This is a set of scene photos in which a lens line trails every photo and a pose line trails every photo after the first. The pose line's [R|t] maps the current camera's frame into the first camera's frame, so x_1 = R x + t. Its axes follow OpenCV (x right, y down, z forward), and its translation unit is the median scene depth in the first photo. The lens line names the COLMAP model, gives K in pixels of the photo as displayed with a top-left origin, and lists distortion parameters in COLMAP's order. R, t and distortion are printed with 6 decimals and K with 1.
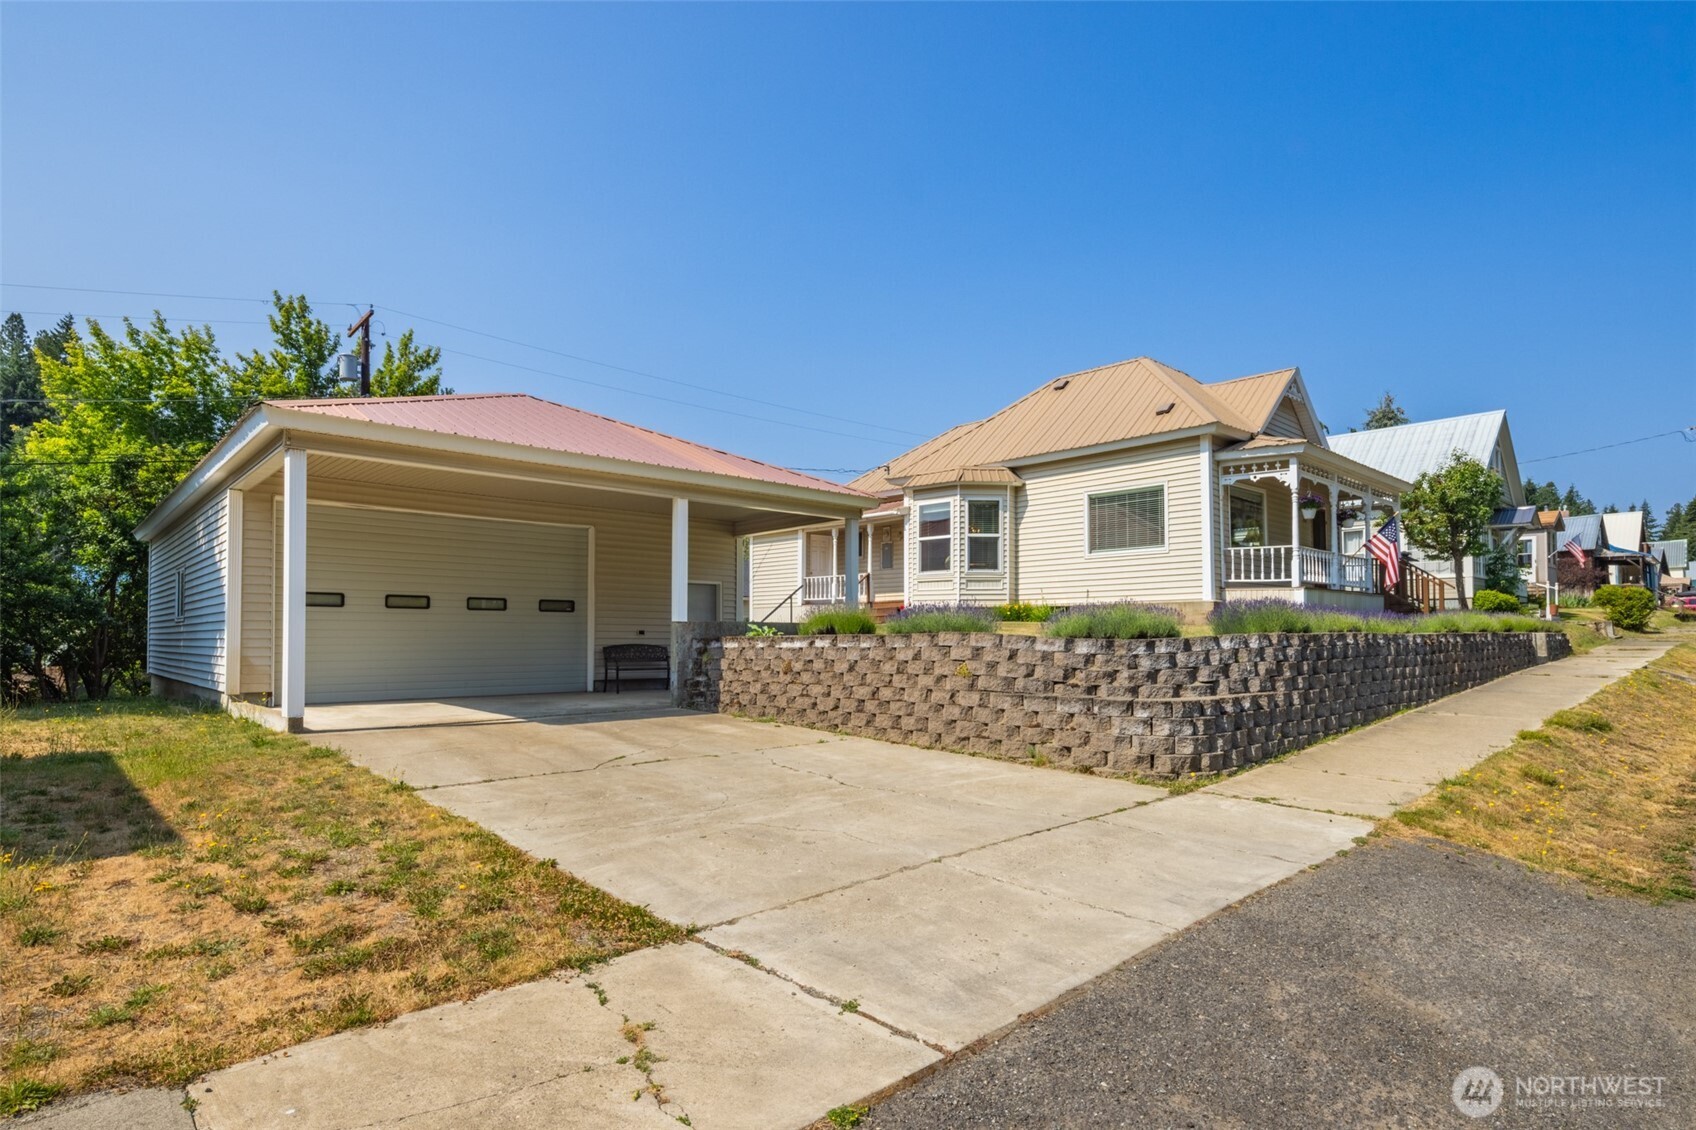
lens RADIAL K [[865.5, 0, 848.2], [0, 865.5, 604.5], [0, 0, 1]] dist [0.002681, 0.000188]
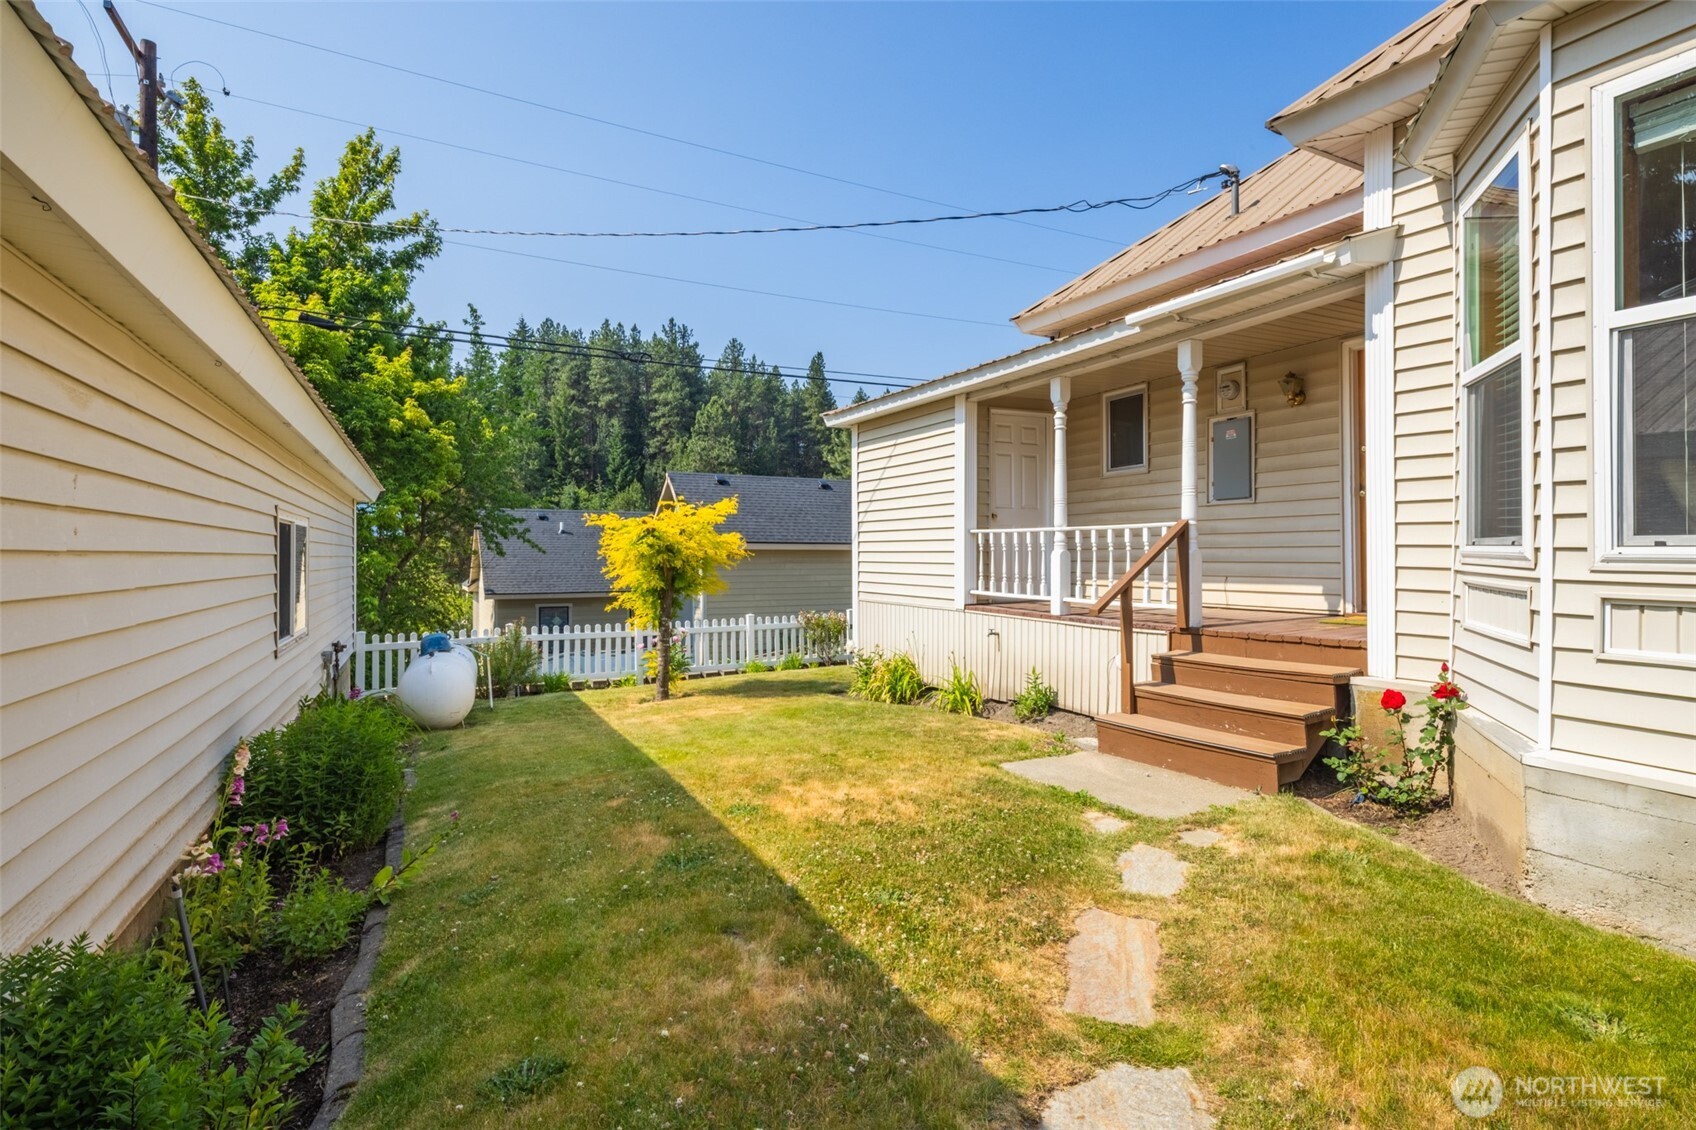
lens RADIAL K [[830.9, 0, 846.3], [0, 830.9, 549.8], [0, 0, 1]] dist [0.000344, -0.001484]
pose [[0.960425, -0.003621, -0.278517, -0.009653], [0.010896, 0.999639, 0.024577, -0.054077], [0.278327, -0.026639, 0.960117, 1.112643]]
